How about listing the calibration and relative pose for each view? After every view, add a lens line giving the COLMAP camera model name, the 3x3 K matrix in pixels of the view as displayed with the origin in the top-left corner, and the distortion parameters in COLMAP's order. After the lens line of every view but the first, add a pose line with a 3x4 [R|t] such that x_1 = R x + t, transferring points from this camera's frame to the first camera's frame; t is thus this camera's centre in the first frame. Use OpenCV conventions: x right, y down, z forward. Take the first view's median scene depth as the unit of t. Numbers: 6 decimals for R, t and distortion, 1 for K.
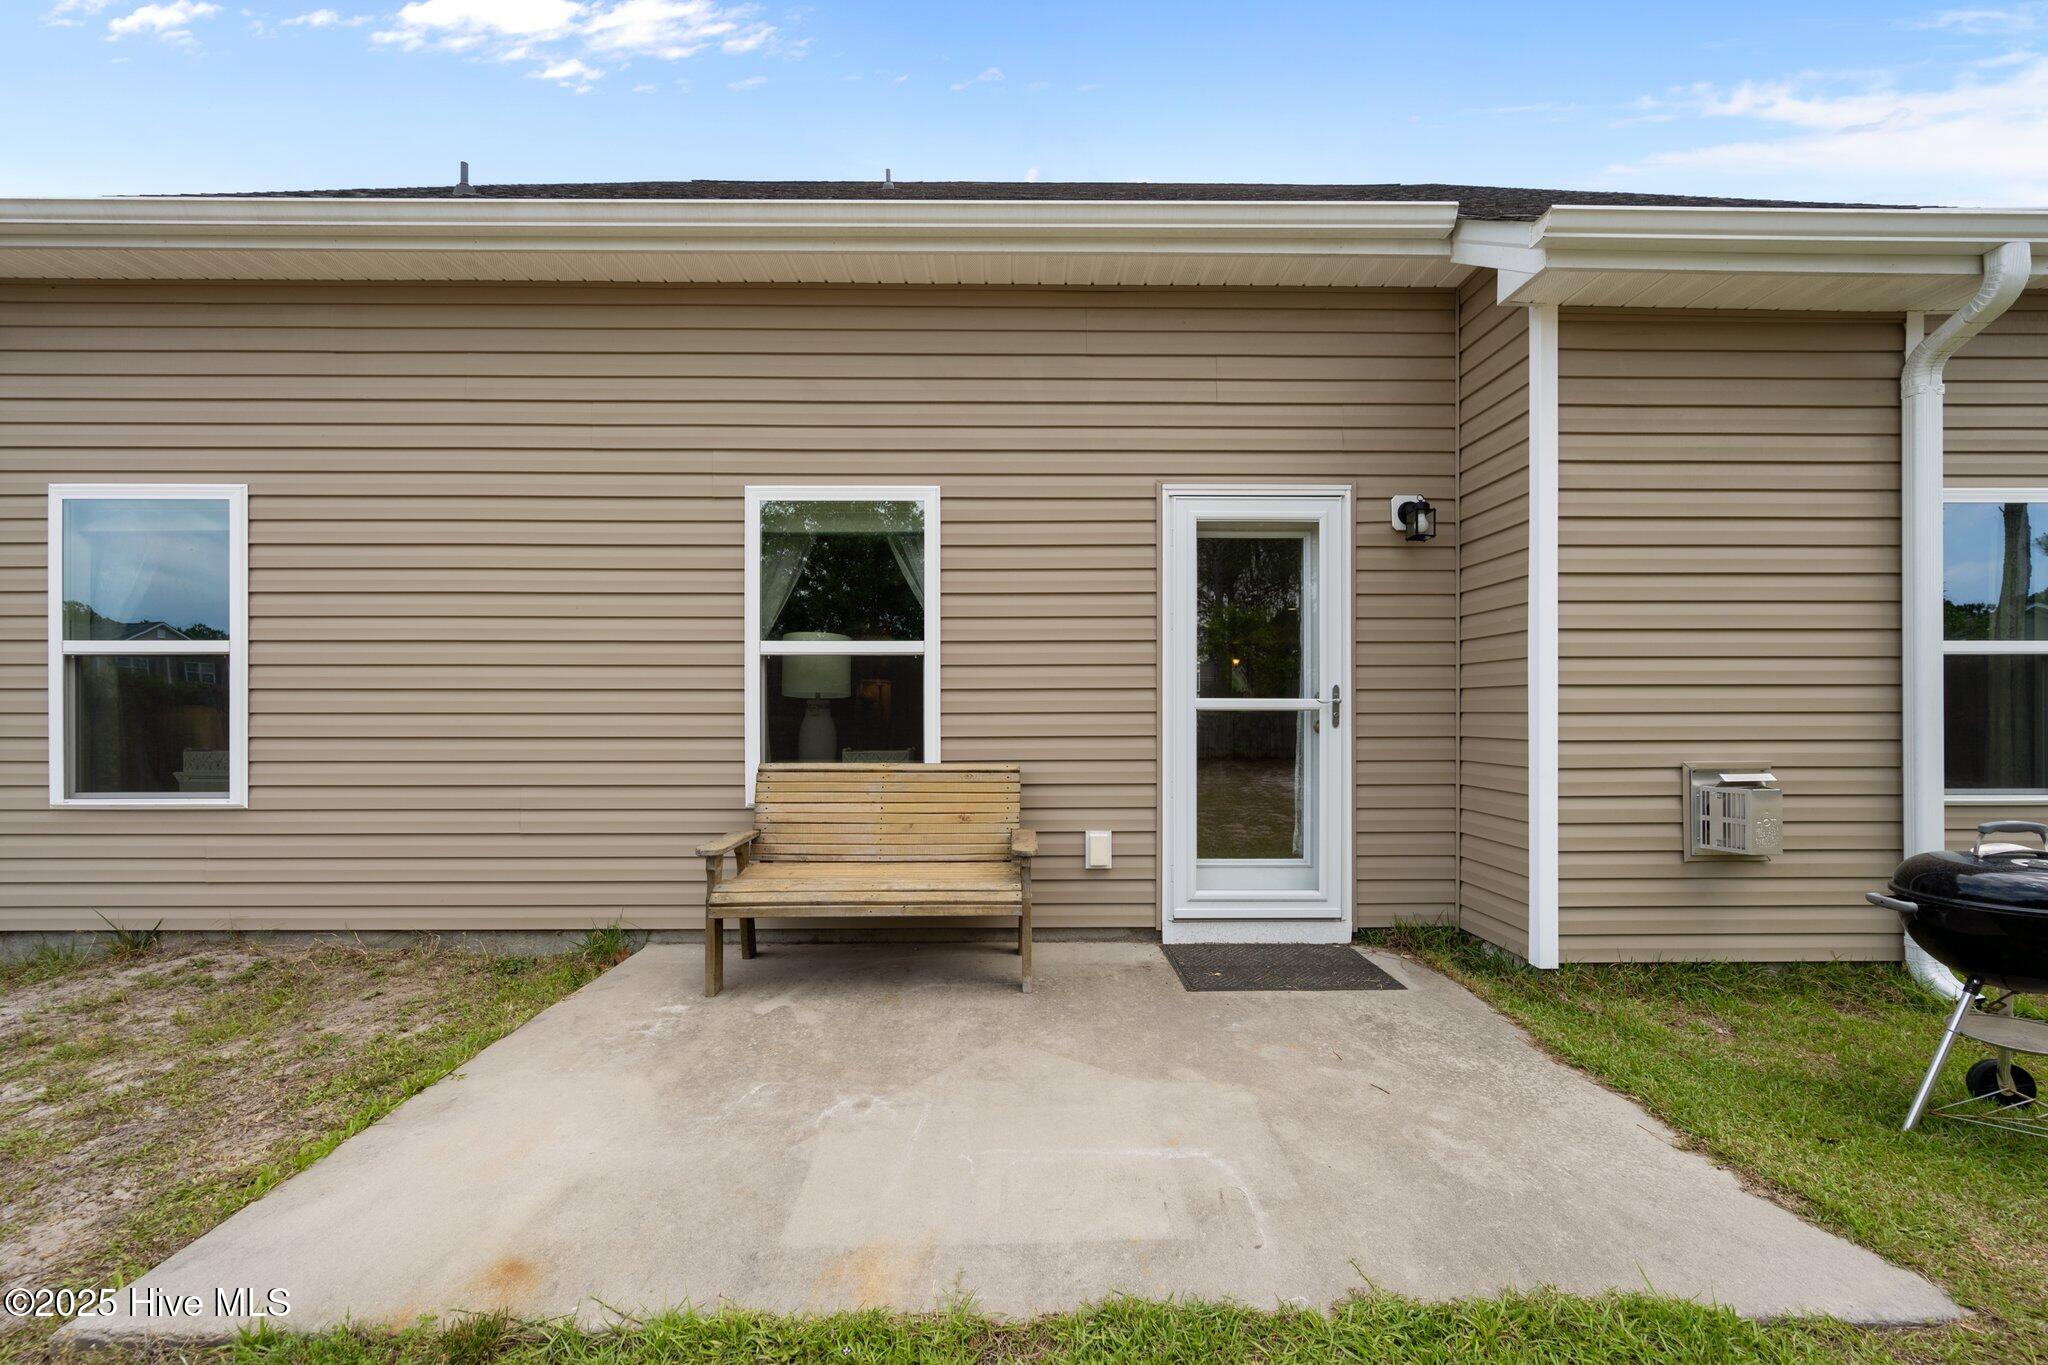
lens RADIAL K [[822.4, 0, 1027.6], [0, 822.4, 714.0], [0, 0, 1]] dist [-0.001150, -0.000208]
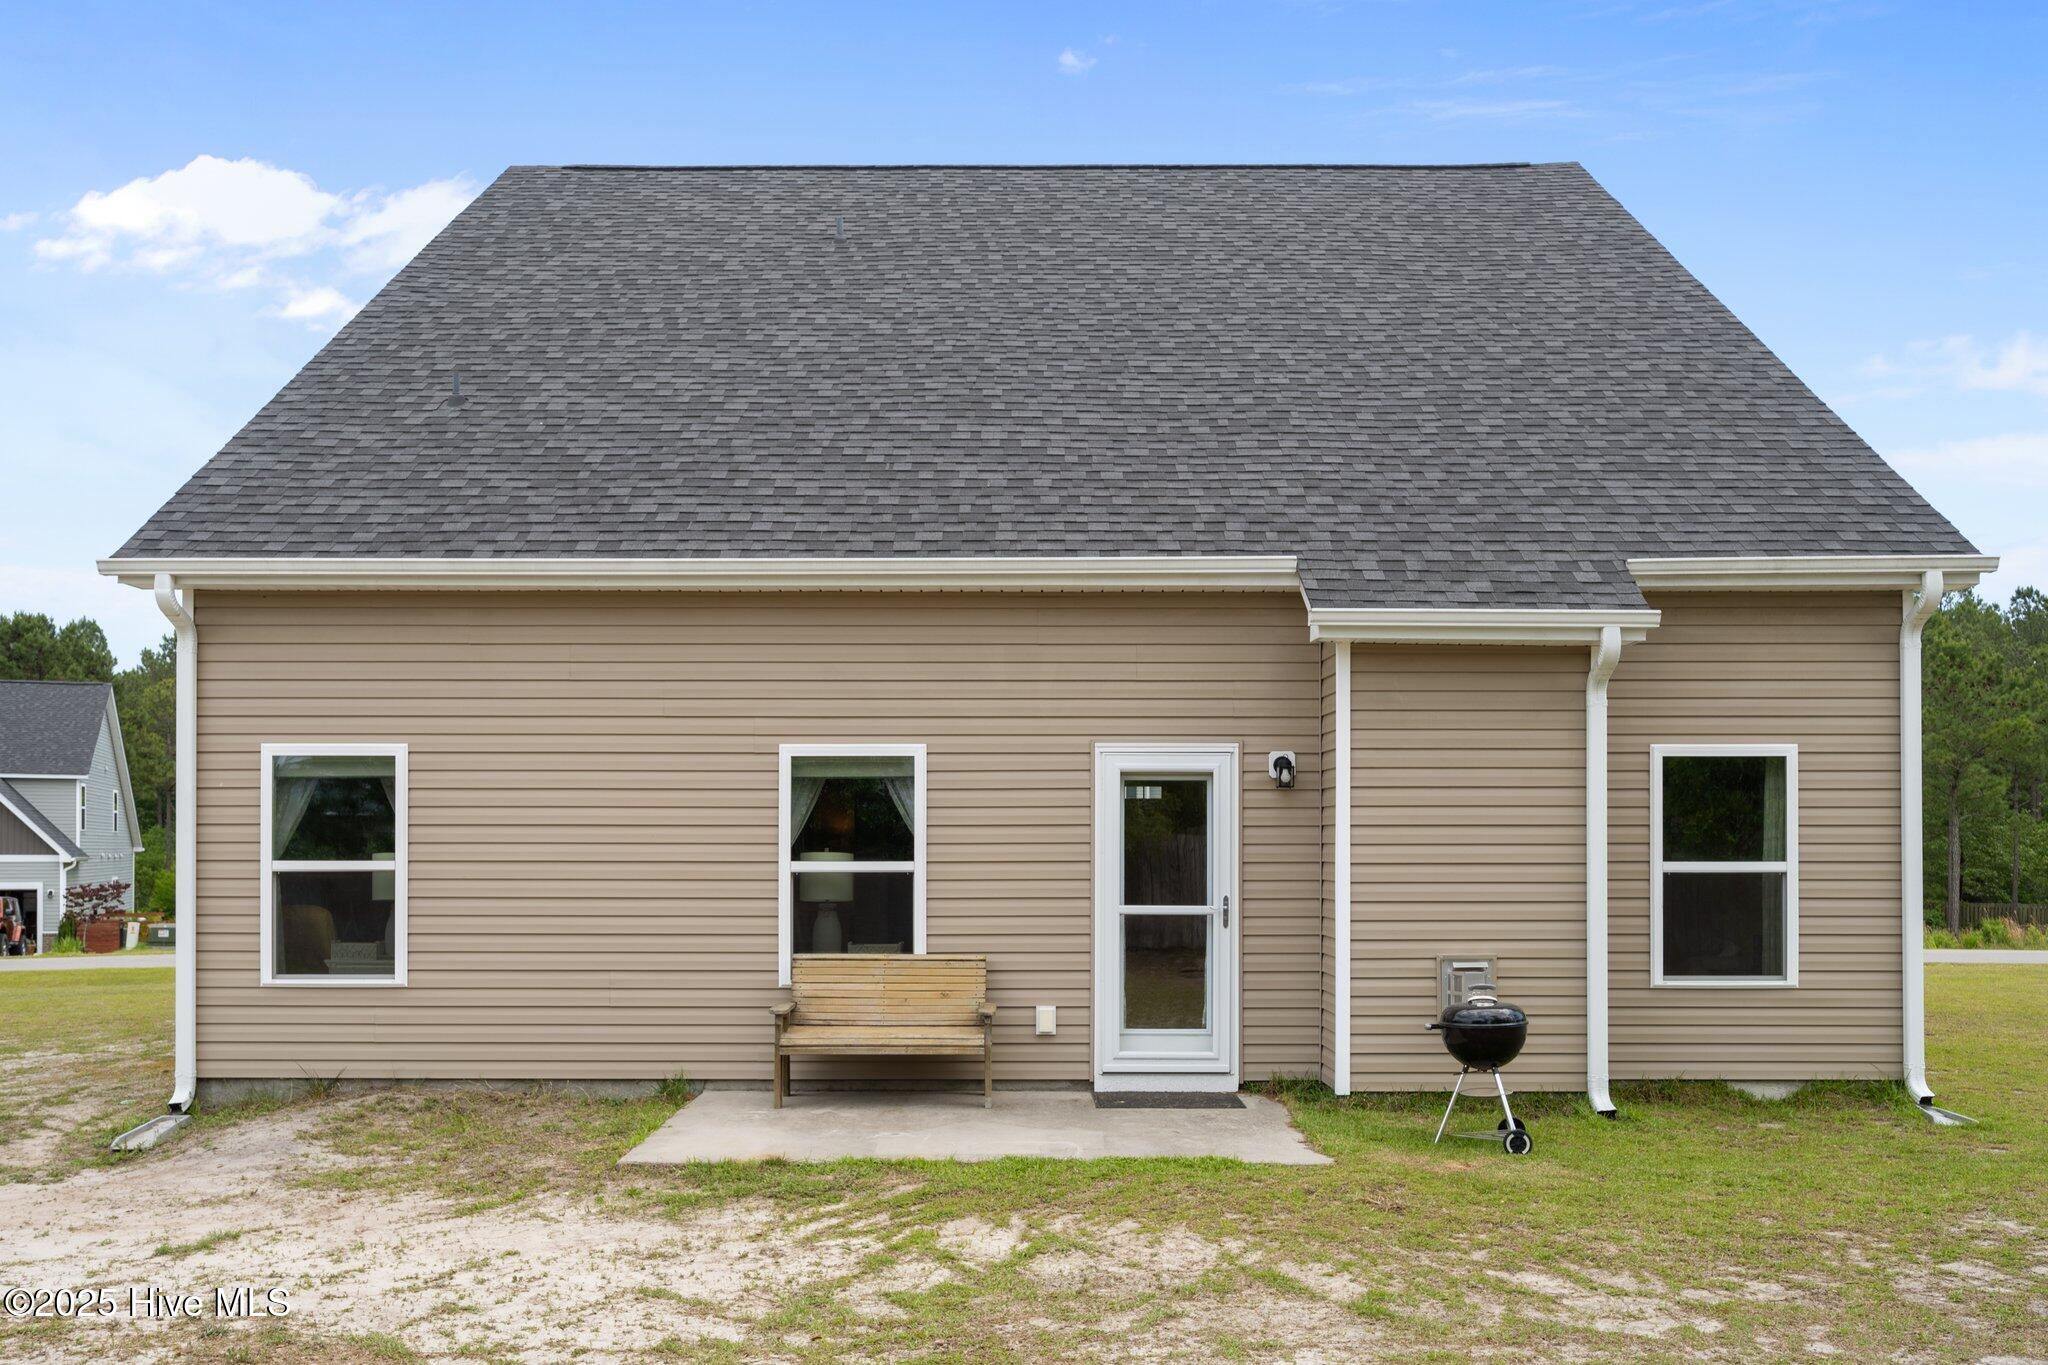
lens RADIAL K [[1827.1, 0, 1025.7], [0, 1827.1, 841.0], [0, 0, 1]] dist [-0.013302, -0.004905]
pose [[0.999853, 0.001561, -0.017098, 0.104188], [-0.001623, 0.999992, -0.003587, -0.112099], [0.017093, 0.003614, 0.999847, -1.940609]]
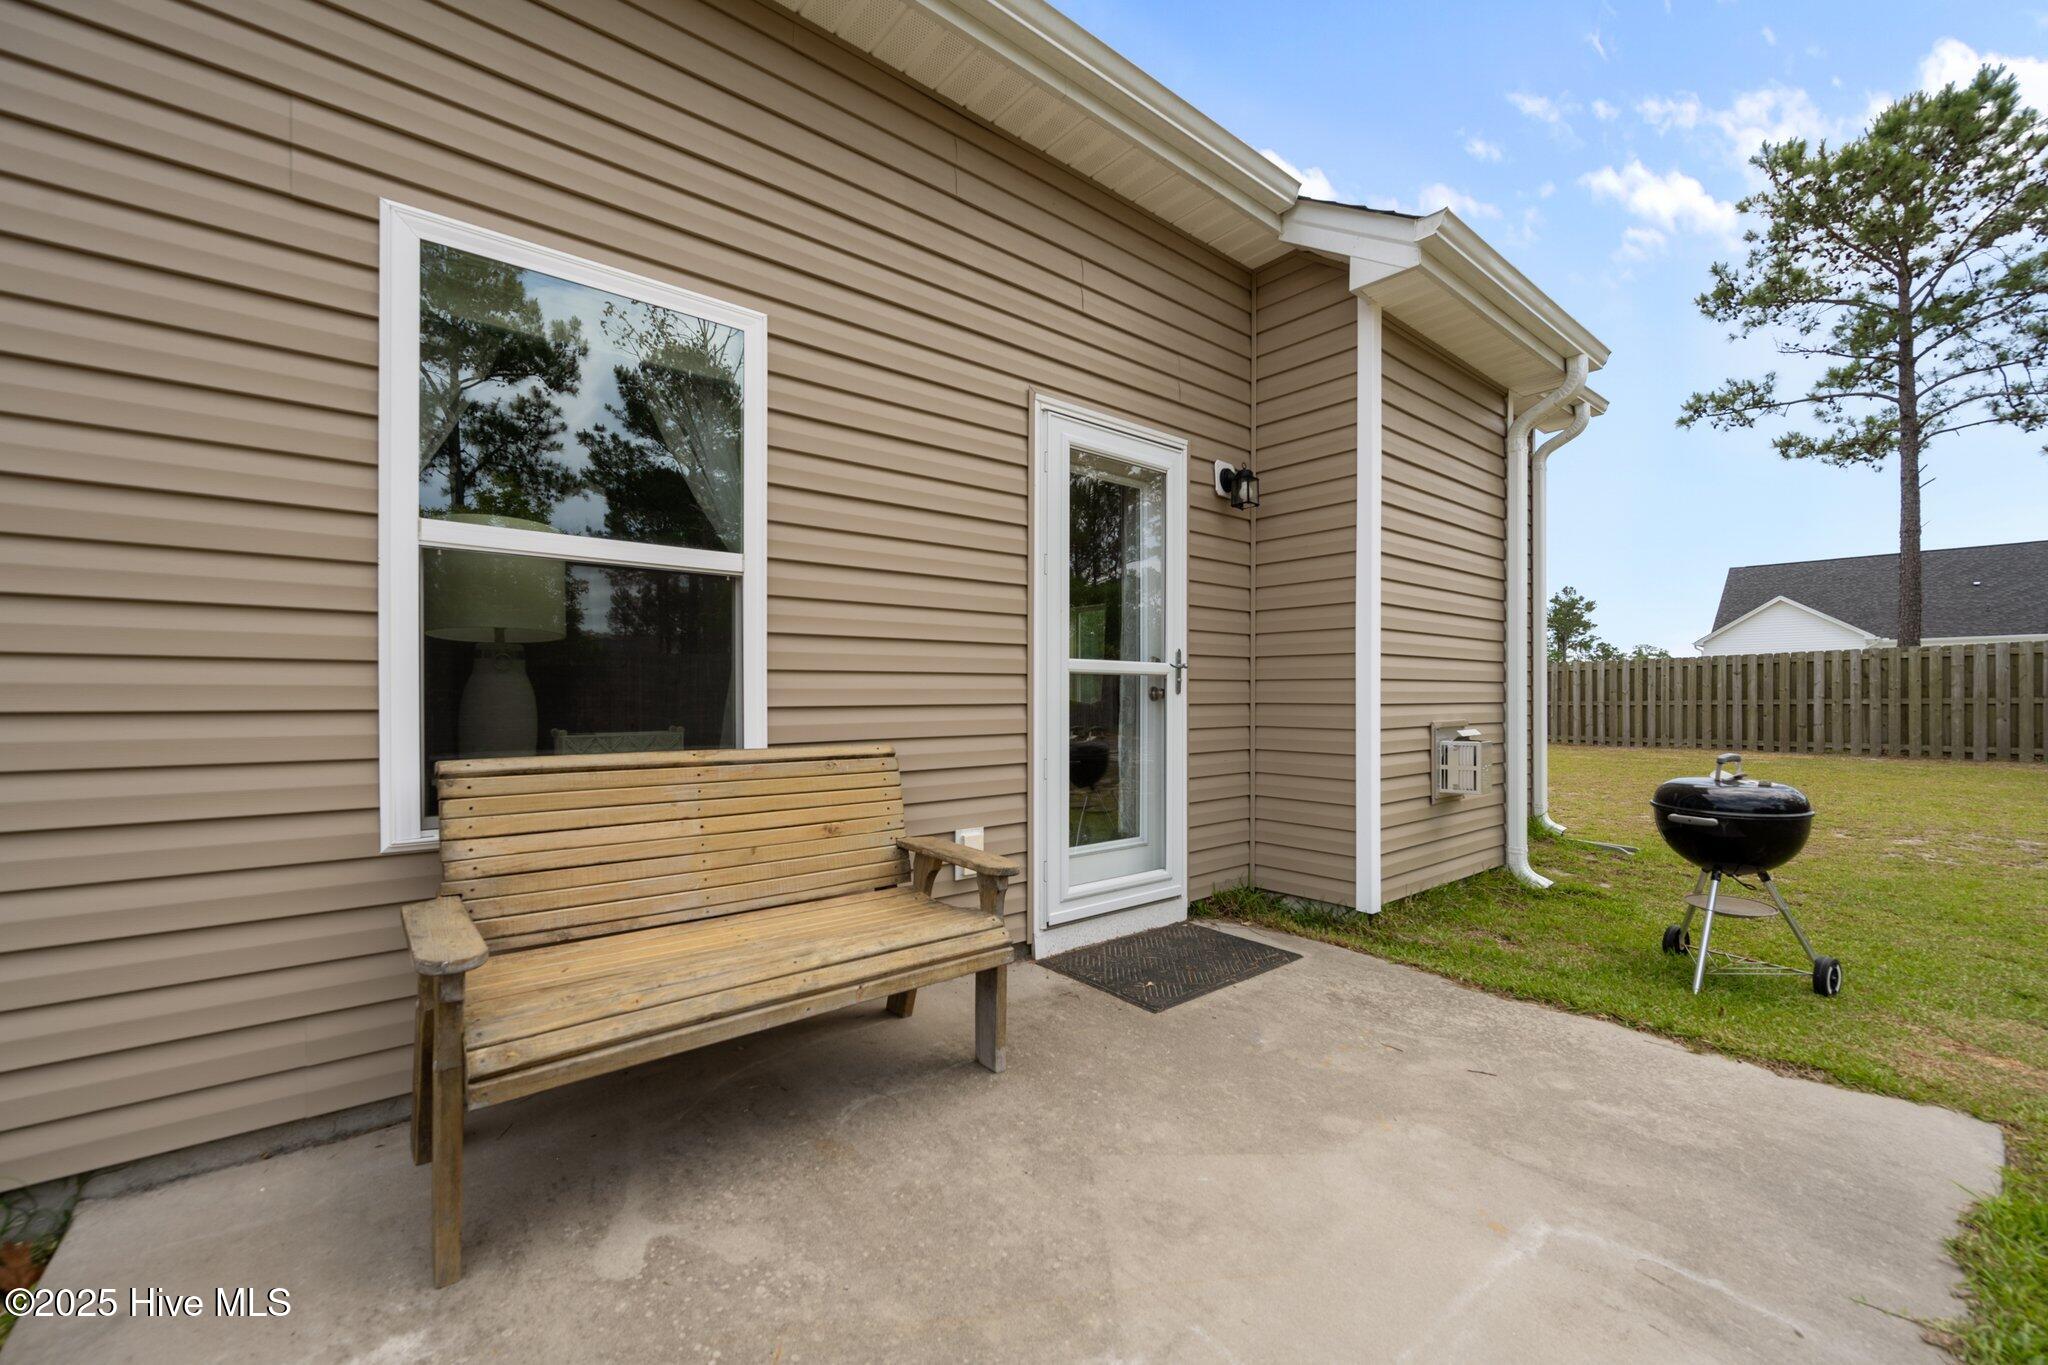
lens RADIAL K [[811.8, 0, 1025.1], [0, 811.8, 697.1], [0, 0, 1]] dist [-0.001187, -0.000138]
pose [[0.781075, 0.001028, 0.624436, -0.346307], [-0.002002, 0.999998, 0.000857, 0.019418], [-0.624434, -0.001920, 0.781075, 0.382350]]
